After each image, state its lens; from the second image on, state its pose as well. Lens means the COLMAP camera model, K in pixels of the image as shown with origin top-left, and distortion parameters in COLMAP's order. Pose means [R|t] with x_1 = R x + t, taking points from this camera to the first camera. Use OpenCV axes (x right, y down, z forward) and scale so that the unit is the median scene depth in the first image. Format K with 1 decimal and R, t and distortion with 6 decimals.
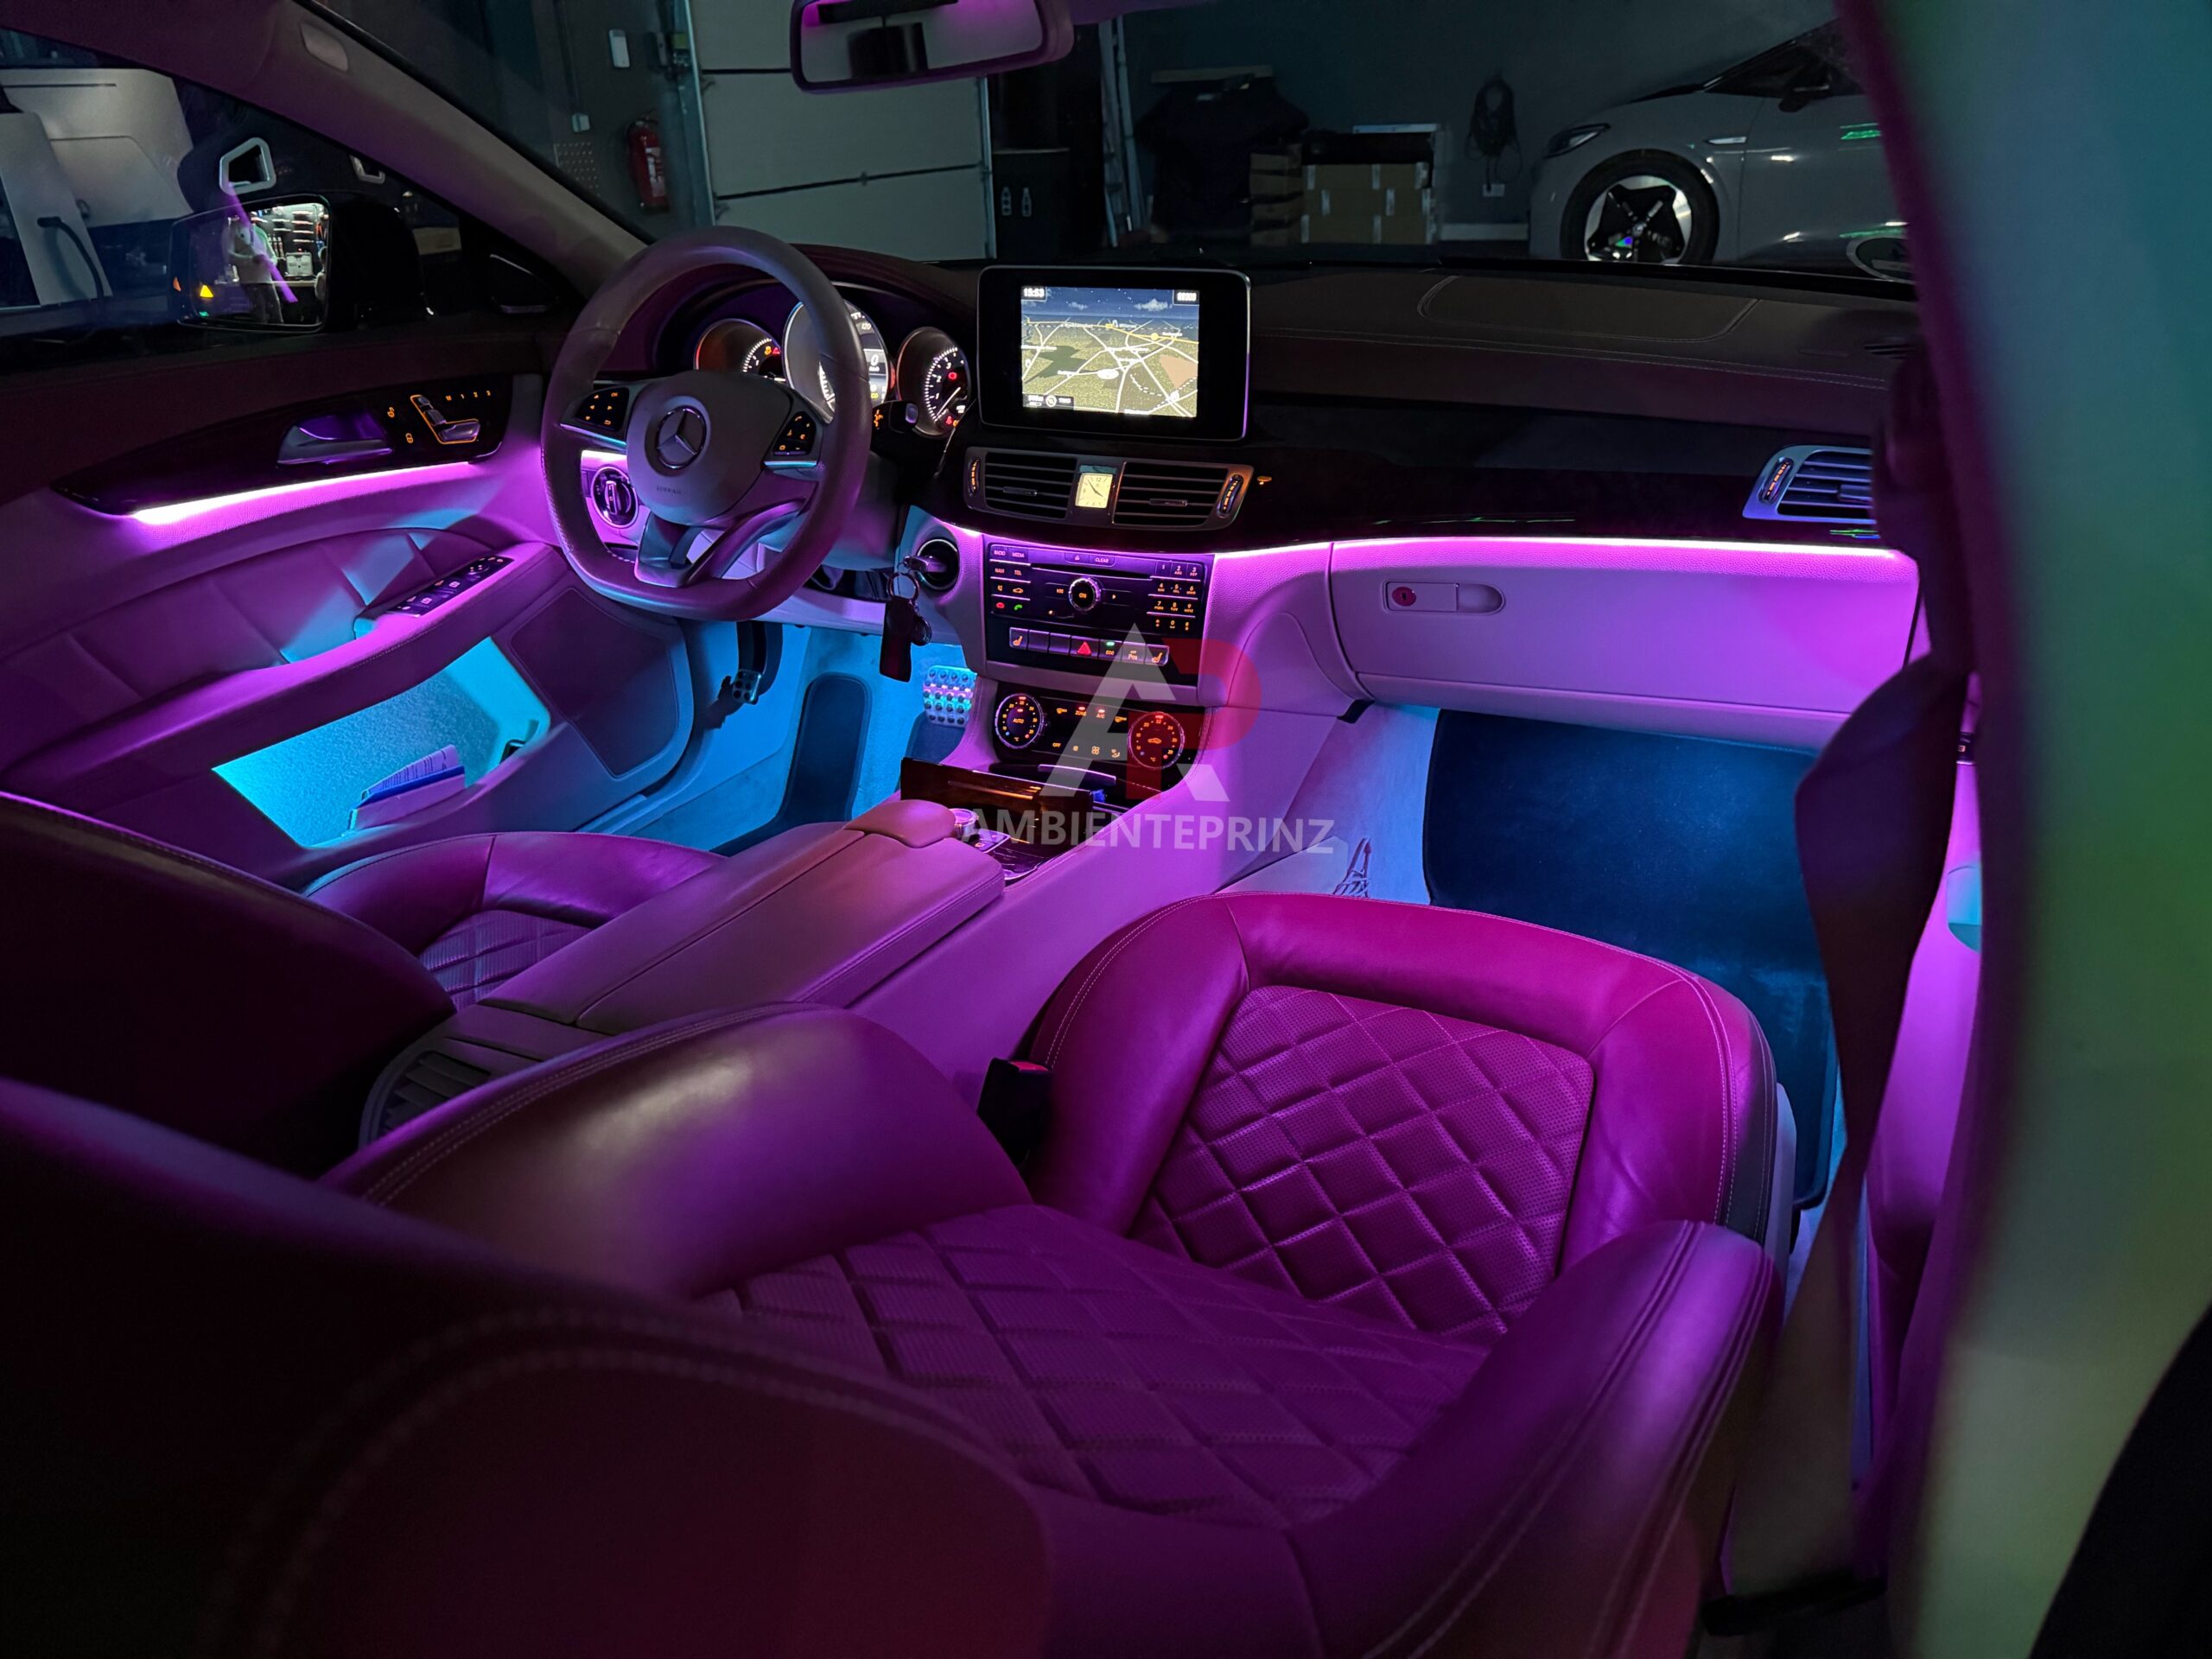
lens RADIAL K [[1552.2, 0, 1106.0], [0, 1552.2, 829.5], [0, 0, 1]] dist [0.098098, -0.132215]
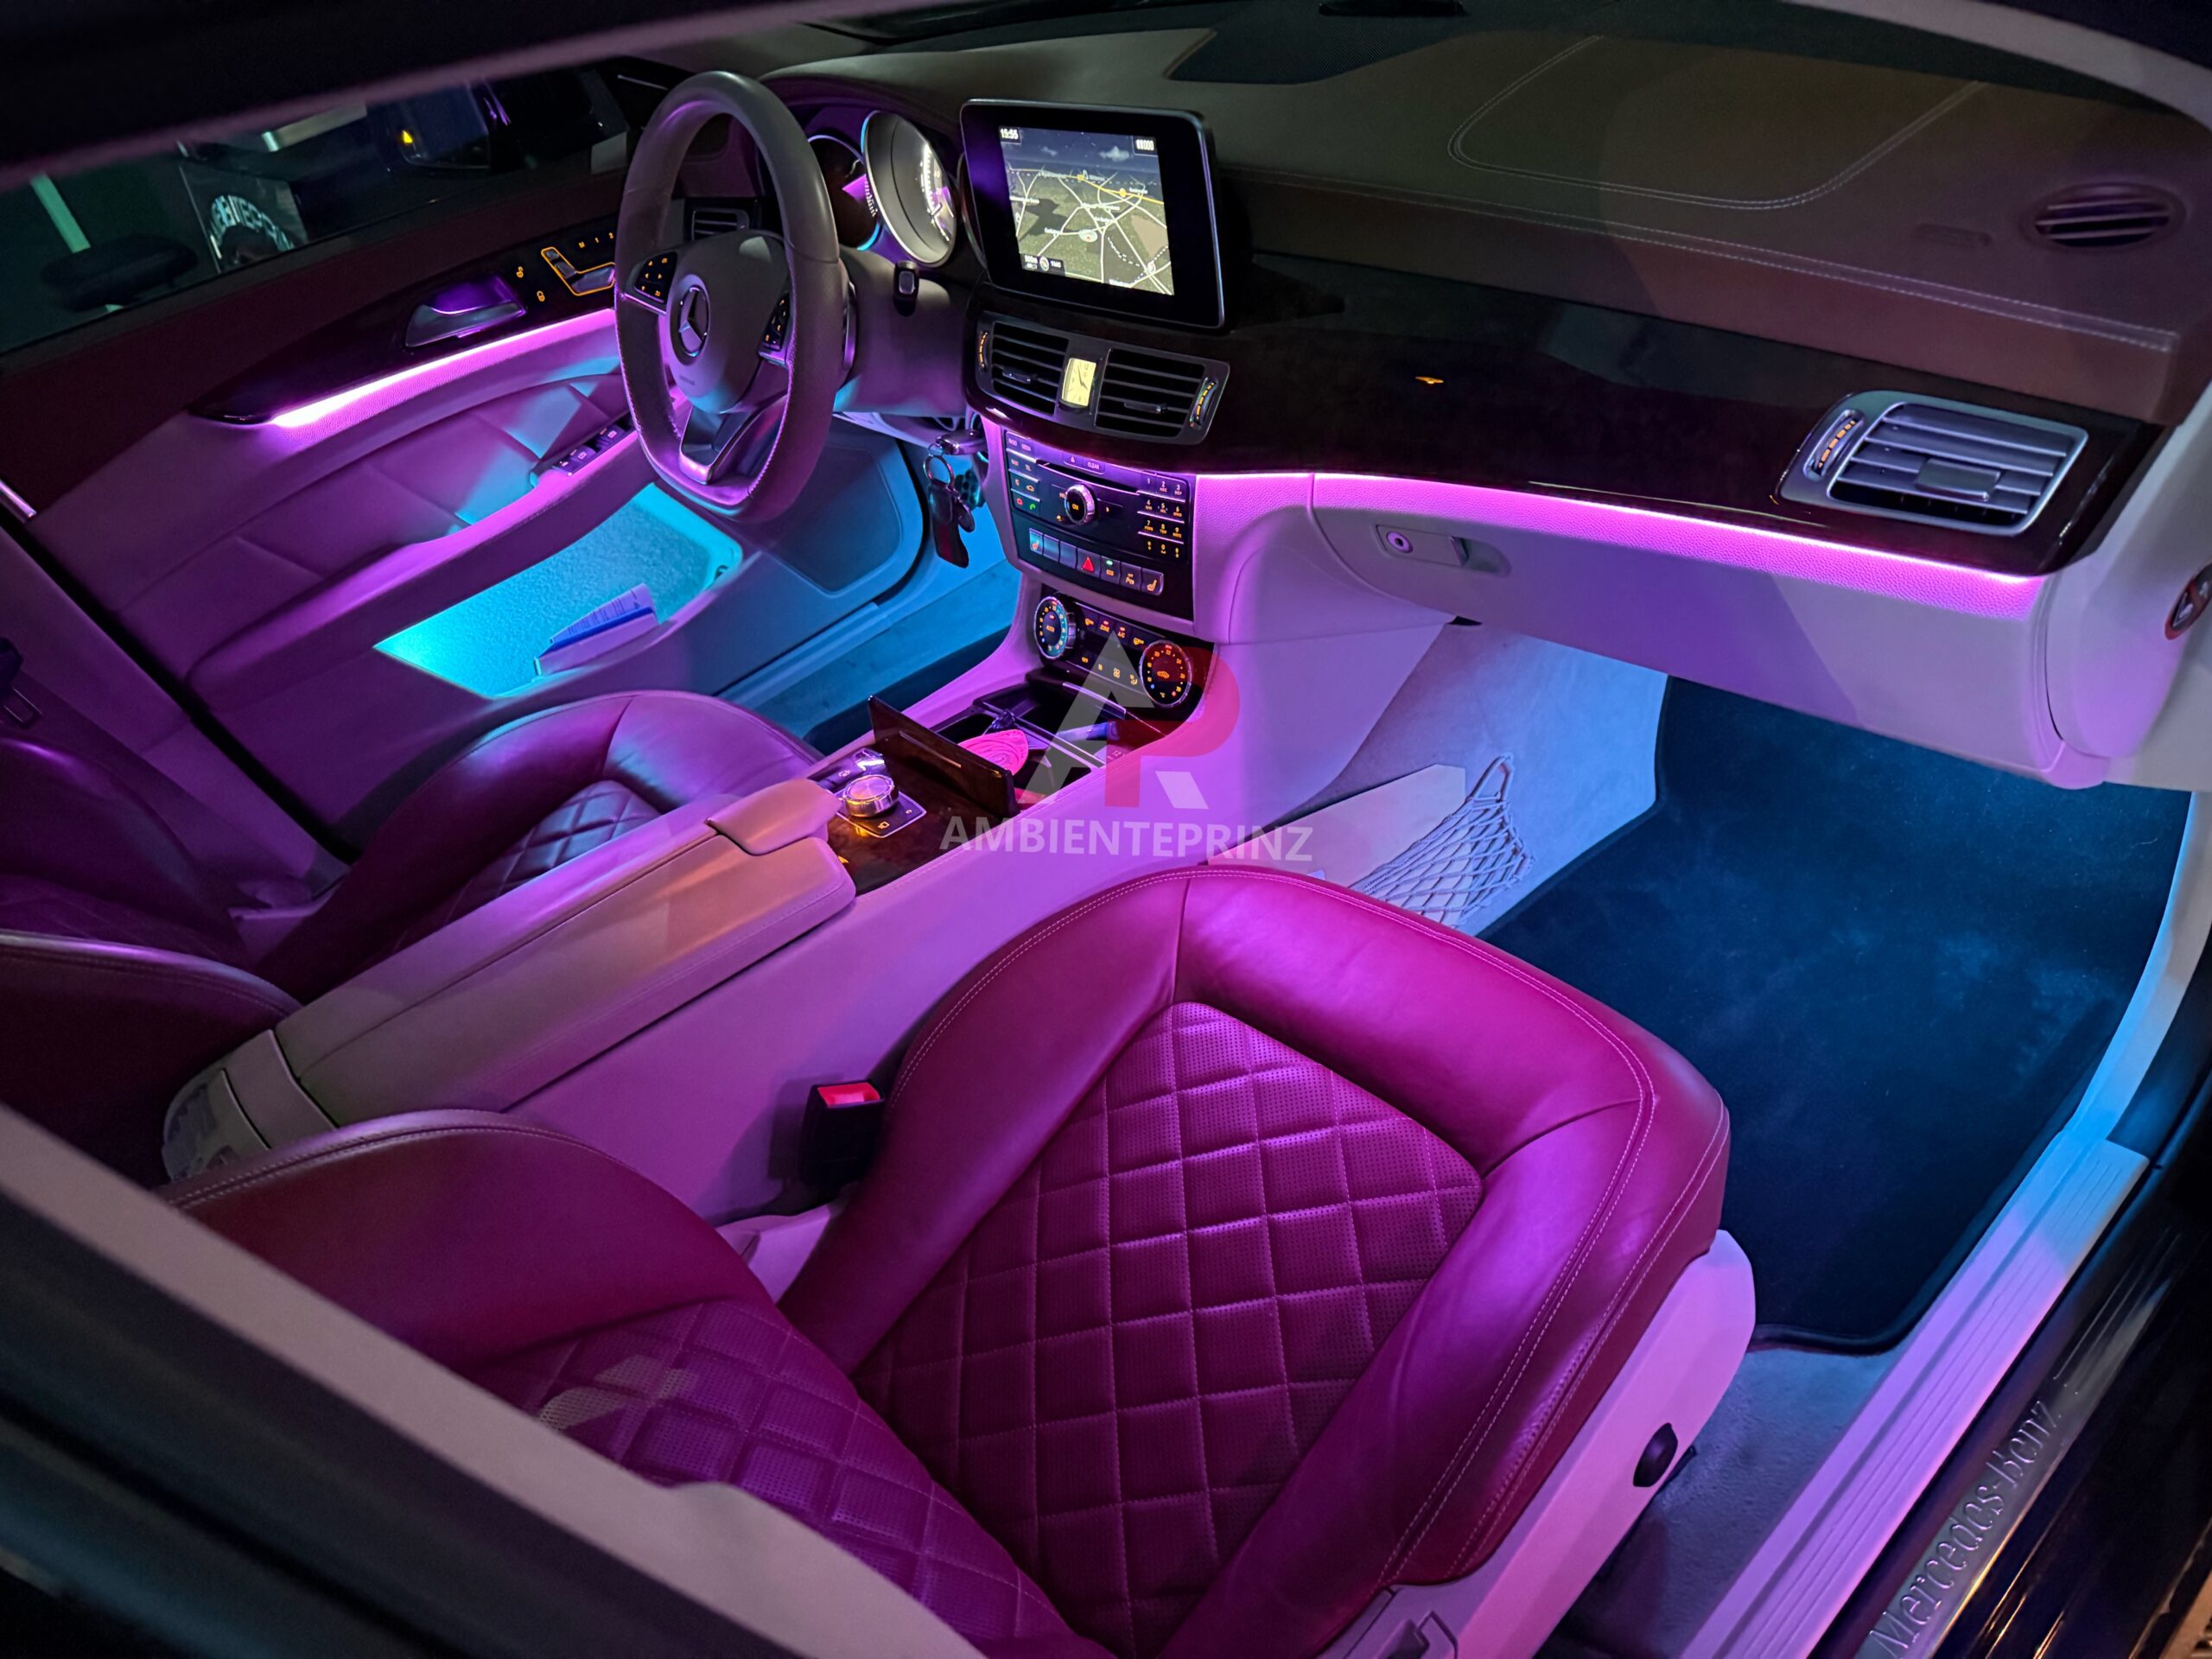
lens RADIAL K [[1549.1, 0, 1099.0], [0, 1549.1, 835.2], [0, 0, 1]] dist [0.091648, -0.125402]
pose [[0.909671, 0.107523, -0.401170, 0.356859], [0.002839, 0.964276, 0.264885, -0.200486], [0.415319, -0.242097, 0.876869, 0.204619]]
